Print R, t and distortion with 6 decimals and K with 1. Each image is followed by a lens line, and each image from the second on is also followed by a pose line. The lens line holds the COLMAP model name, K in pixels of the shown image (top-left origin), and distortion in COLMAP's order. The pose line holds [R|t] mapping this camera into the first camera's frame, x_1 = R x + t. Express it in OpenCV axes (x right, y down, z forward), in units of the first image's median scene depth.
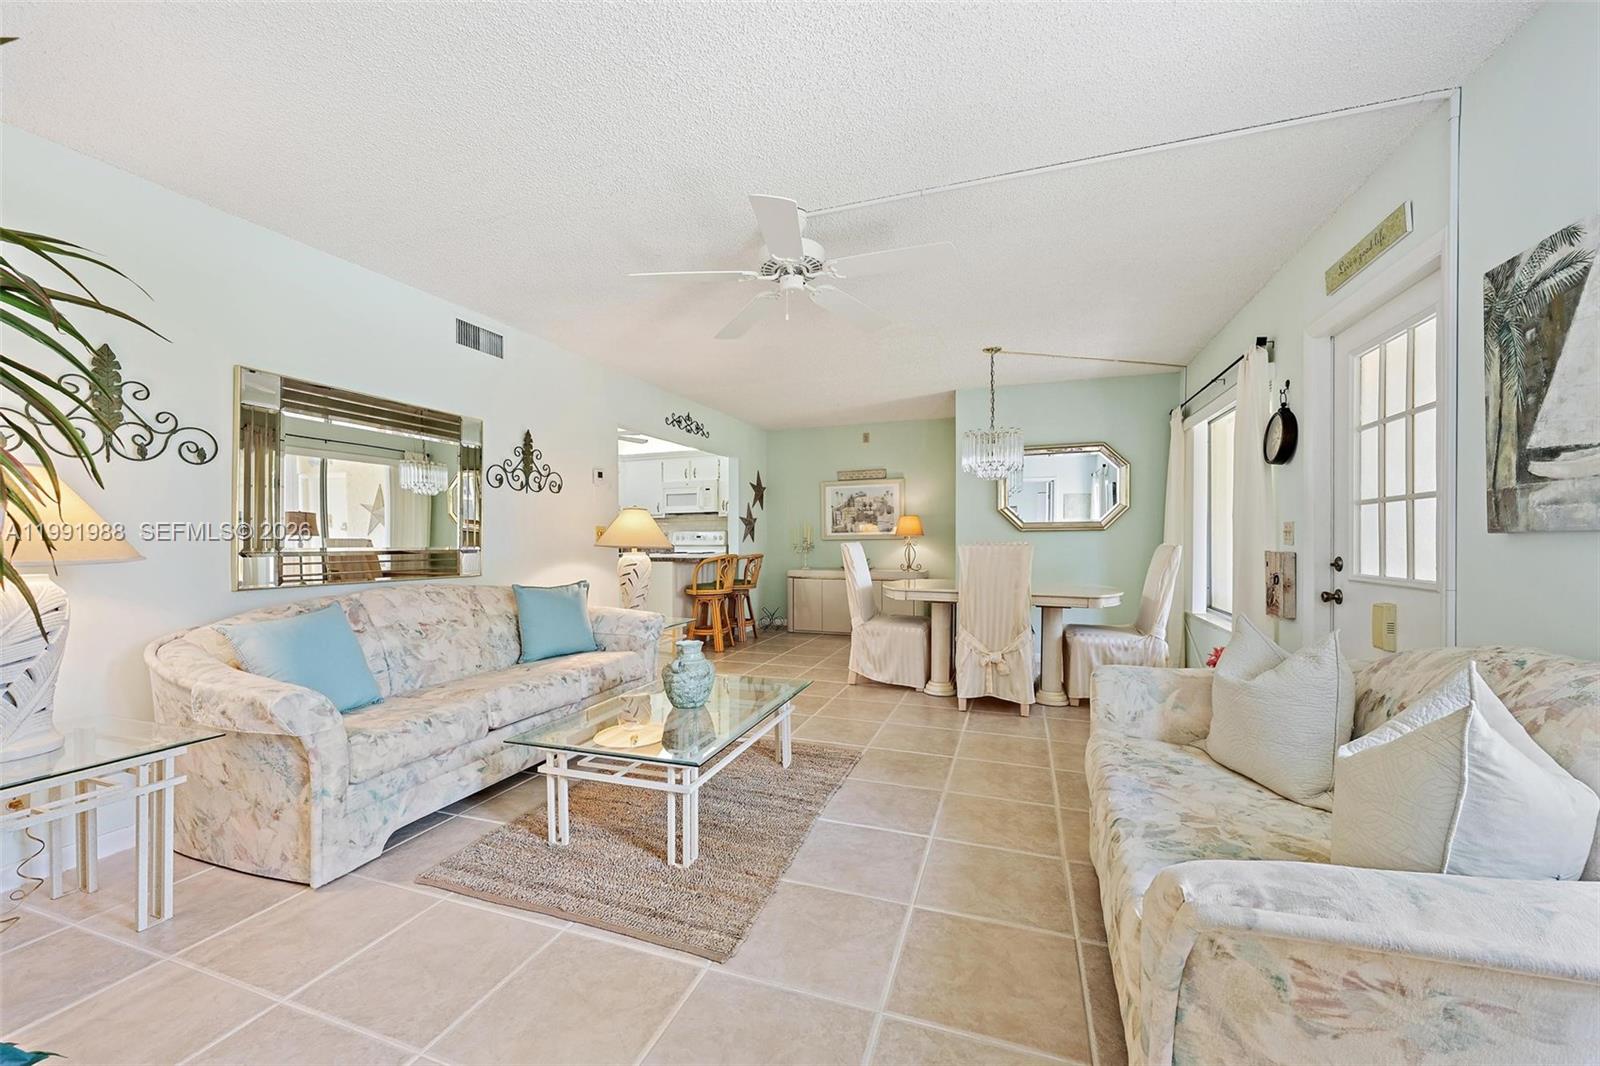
lens RADIAL K [[632.9, 0, 805.9], [0, 632.9, 534.4], [0, 0, 1]] dist [0.024858, 0.000225]
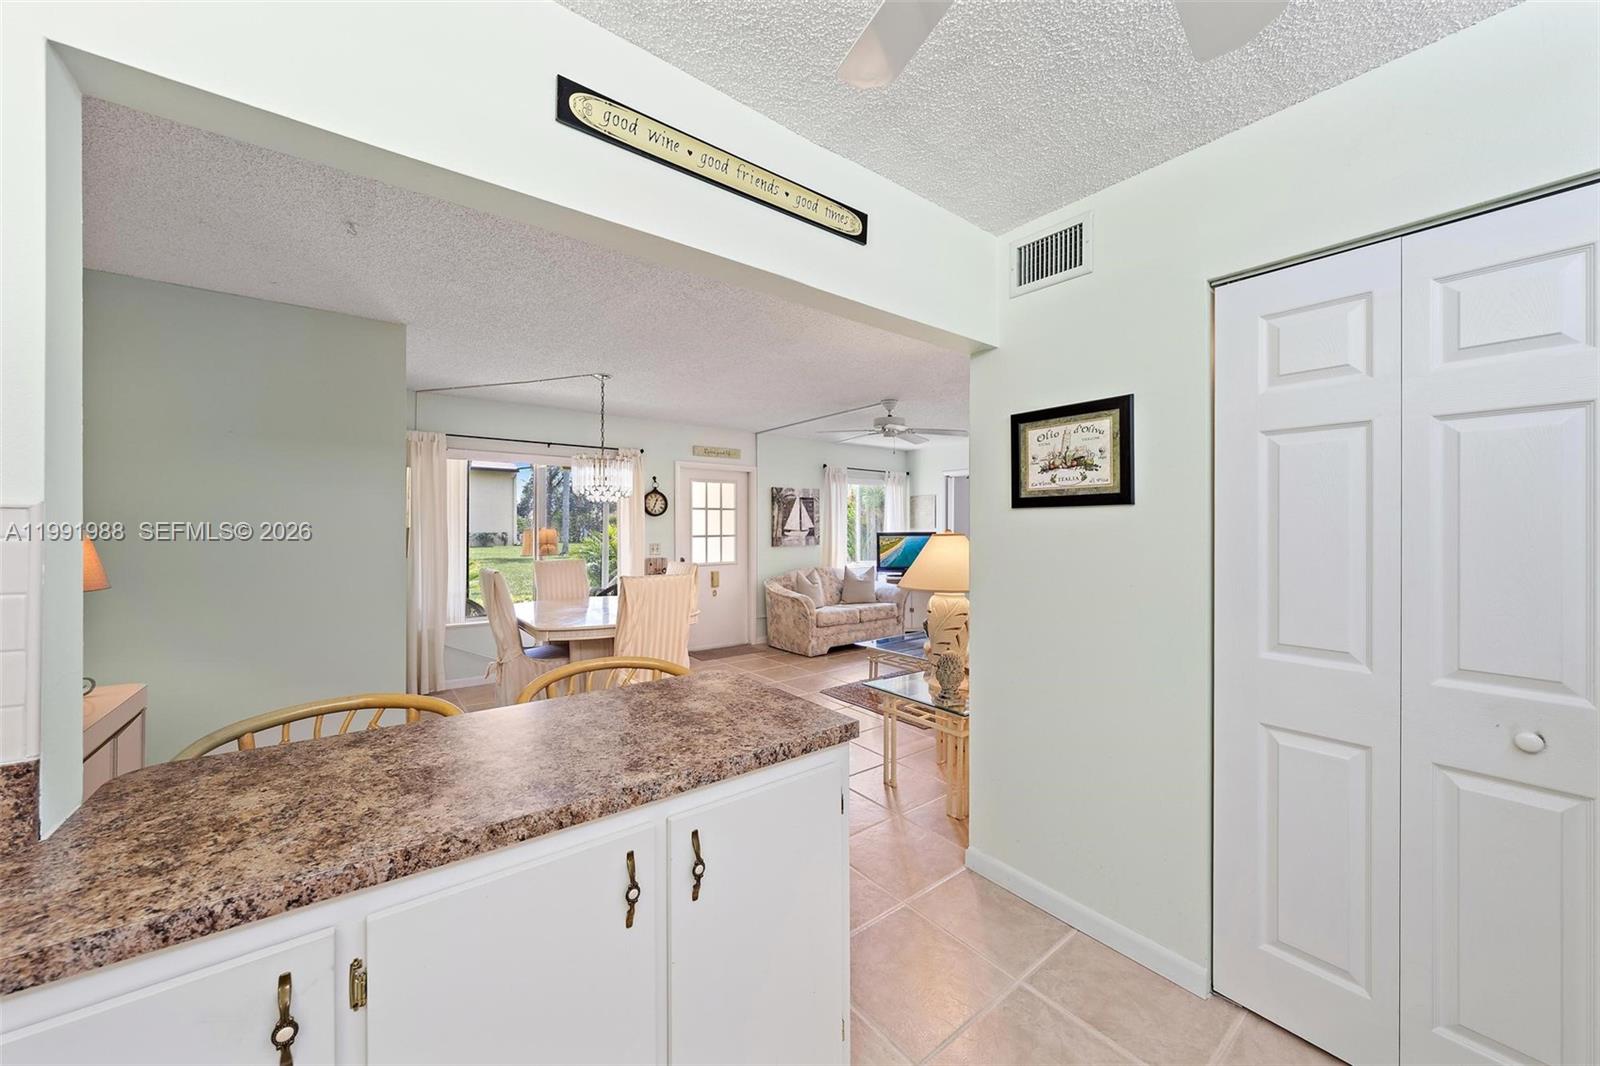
lens RADIAL K [[568.7, 0, 802.8], [0, 568.7, 529.7], [0, 0, 1]] dist [-0.001202, 0.000010]
pose [[-0.835362, 0.001141, 0.549698, -0.481032], [0.000308, 0.999999, -0.001607, -0.043551], [-0.549700, -0.001173, -0.835362, 1.613138]]
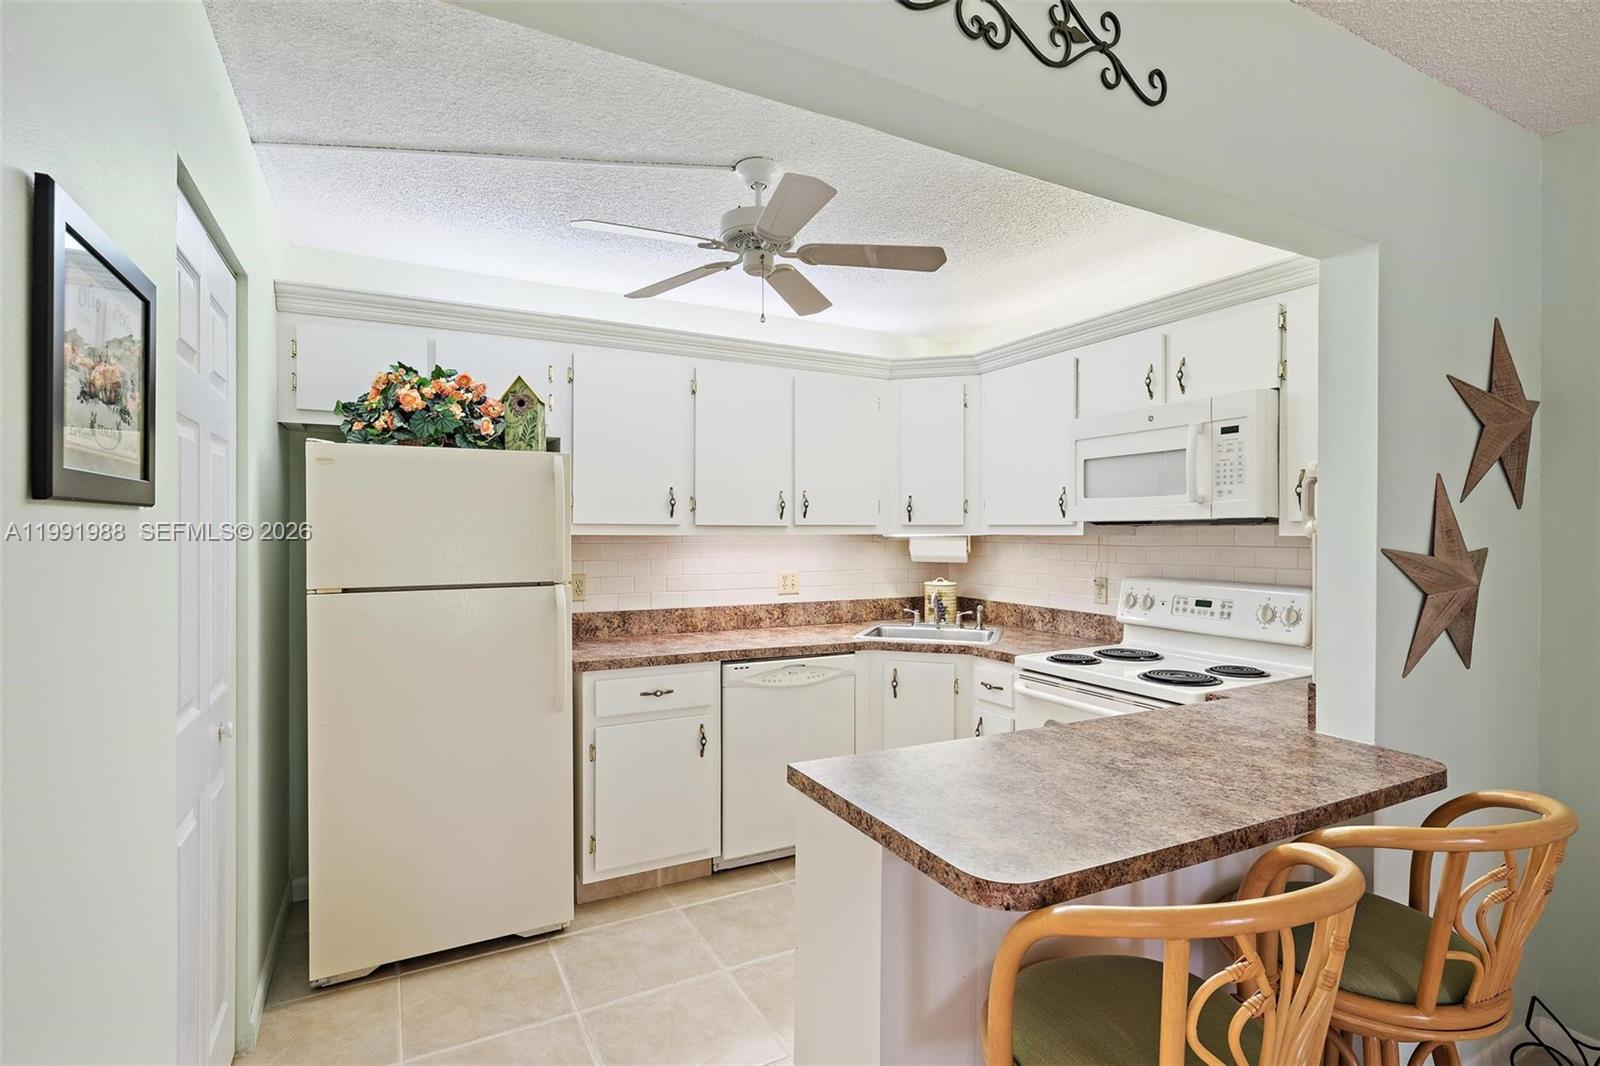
lens RADIAL K [[760.9, 0, 810.2], [0, 760.9, 531.9], [0, 0, 1]] dist [0.000558, 0.000084]
pose [[0.739390, 0.009349, -0.673212, -0.125117], [-0.005199, 0.999953, 0.008177, -0.054761], [0.673257, -0.002546, 0.739404, 1.133734]]
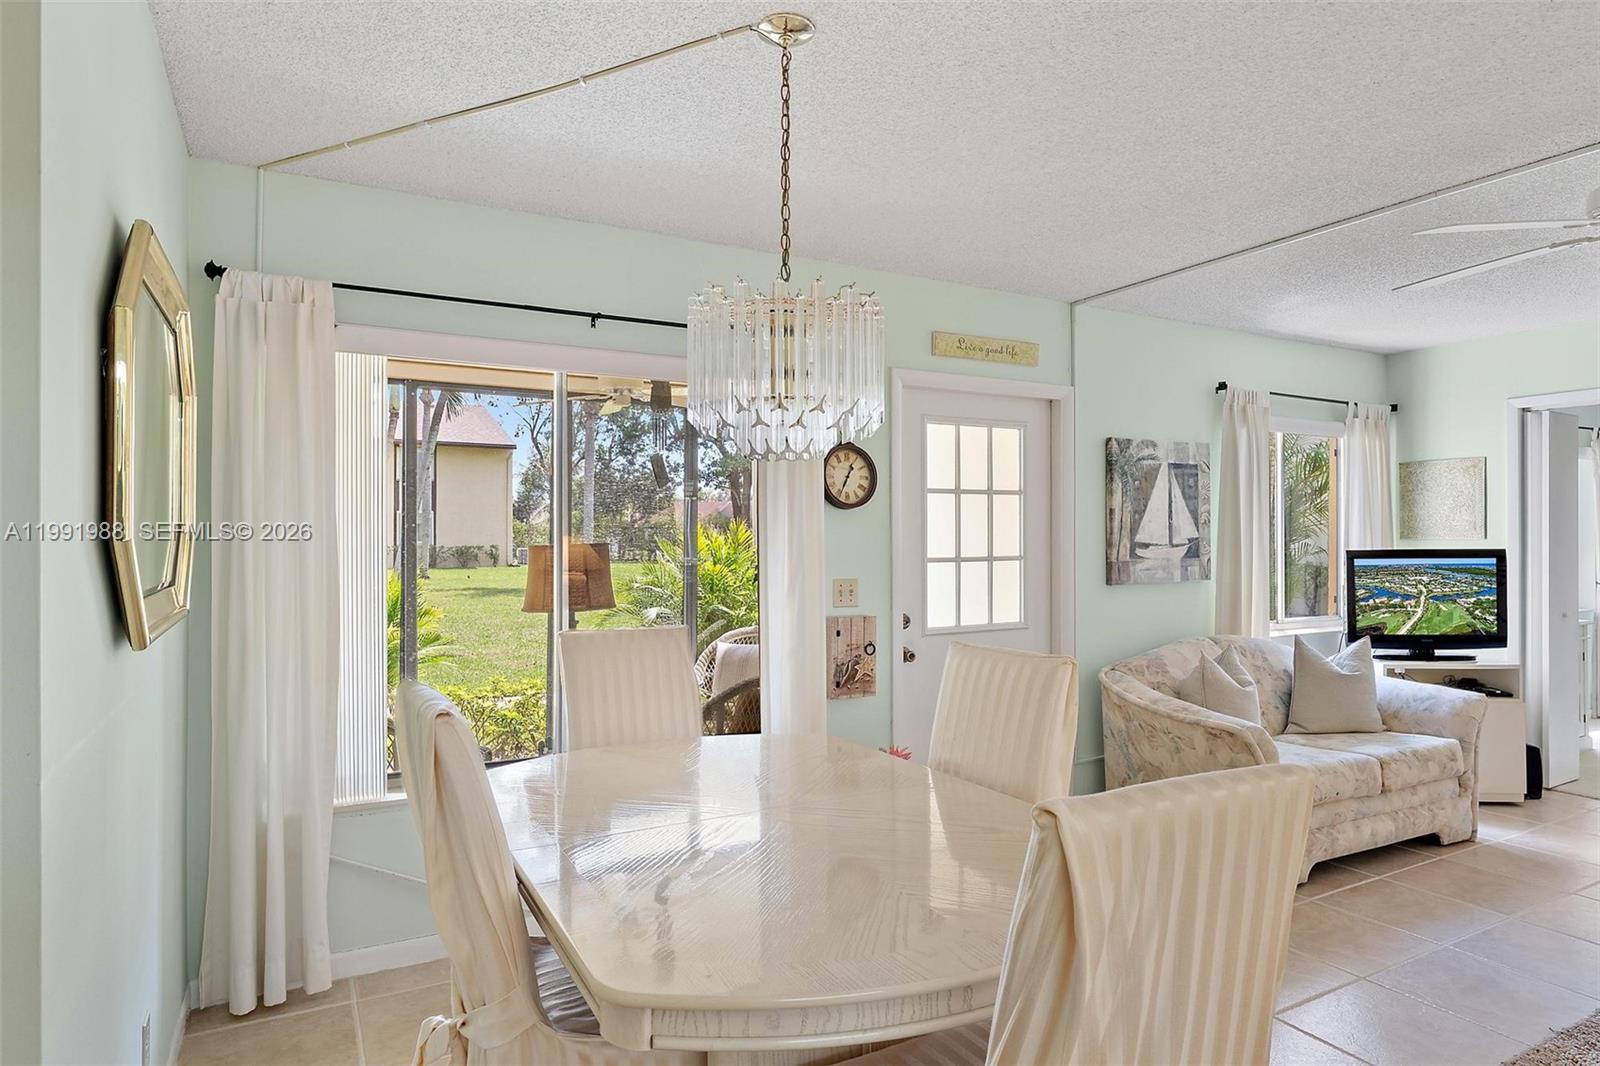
lens RADIAL K [[918.8, 0, 810.1], [0, 918.8, 534.3], [0, 0, 1]] dist [-0.000395, -0.002807]
pose [[-0.742086, 0.006217, 0.670276, -0.005311], [0.000098, 0.999958, -0.009167, -0.046362], [-0.670305, -0.006737, -0.742055, 1.340068]]
